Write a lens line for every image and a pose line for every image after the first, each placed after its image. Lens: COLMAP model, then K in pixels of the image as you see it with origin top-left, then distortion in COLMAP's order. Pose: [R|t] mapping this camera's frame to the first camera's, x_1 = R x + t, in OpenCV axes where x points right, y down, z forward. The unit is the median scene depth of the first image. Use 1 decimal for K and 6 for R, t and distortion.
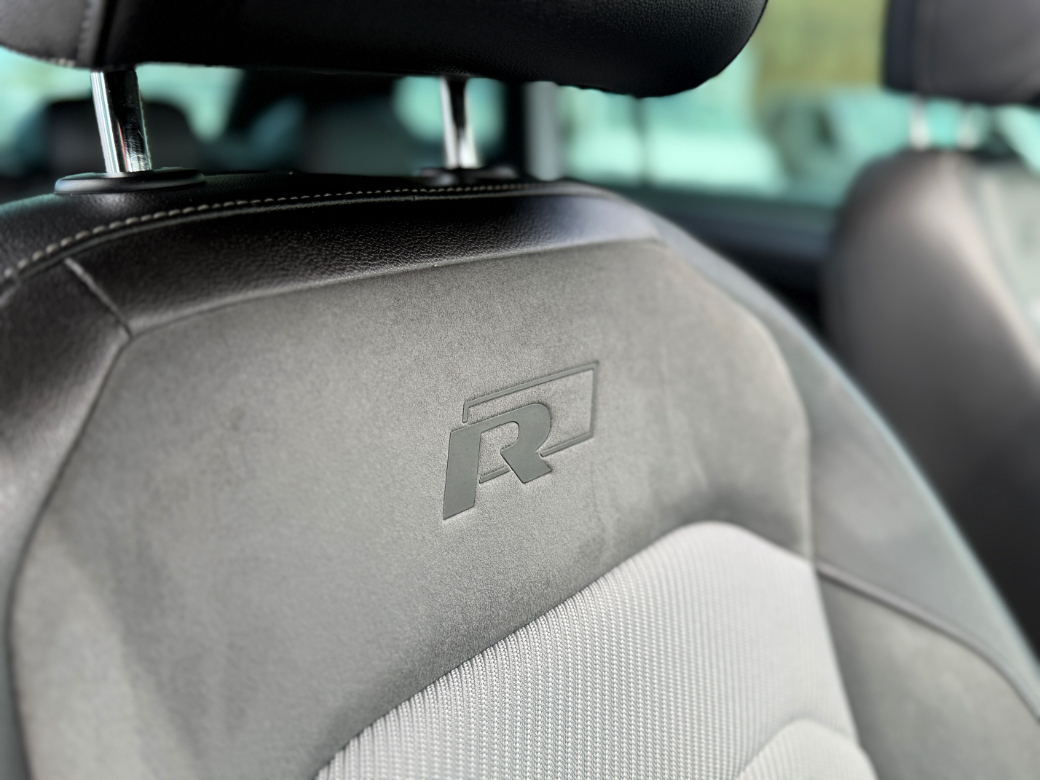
lens RADIAL K [[930.4, 0, 520.0], [0, 930.4, 390.0], [0, 0, 1]] dist [0.034818, -0.012152]
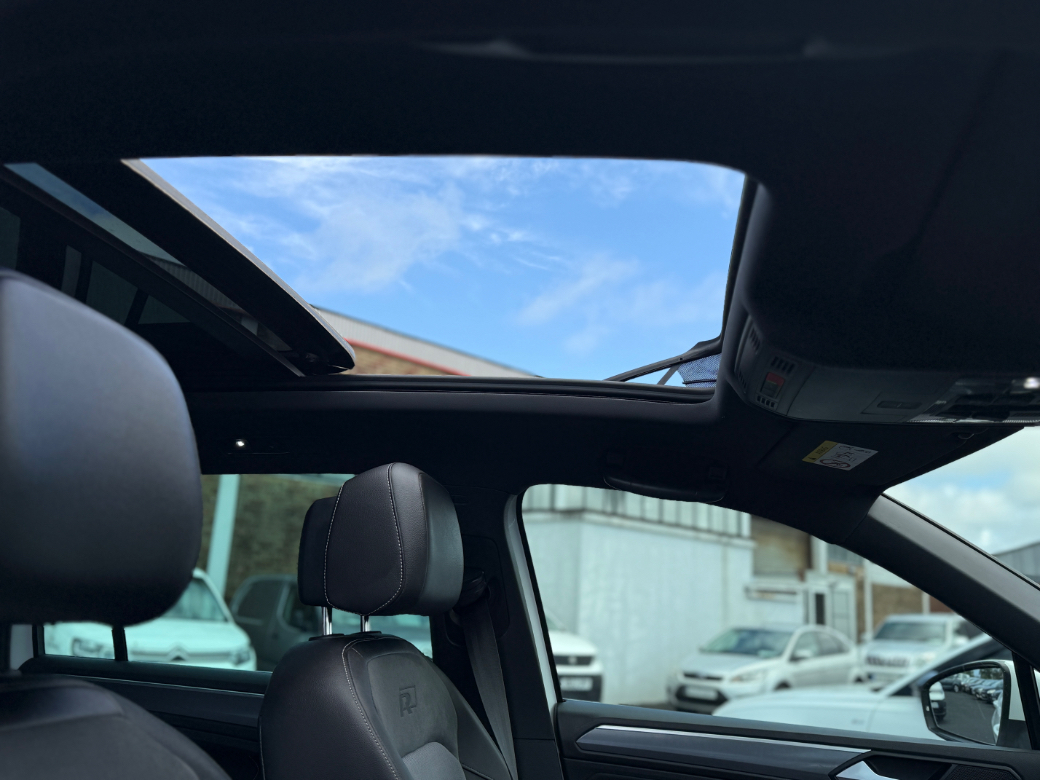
lens RADIAL K [[930.4, 0, 520.0], [0, 930.4, 390.0], [0, 0, 1]] dist [0.034818, -0.012152]
pose [[0.867990, 0.110678, 0.484090, -0.078041], [0.131770, 0.888564, -0.439422, 0.112006], [-0.478779, 0.445202, 0.756681, -0.619557]]
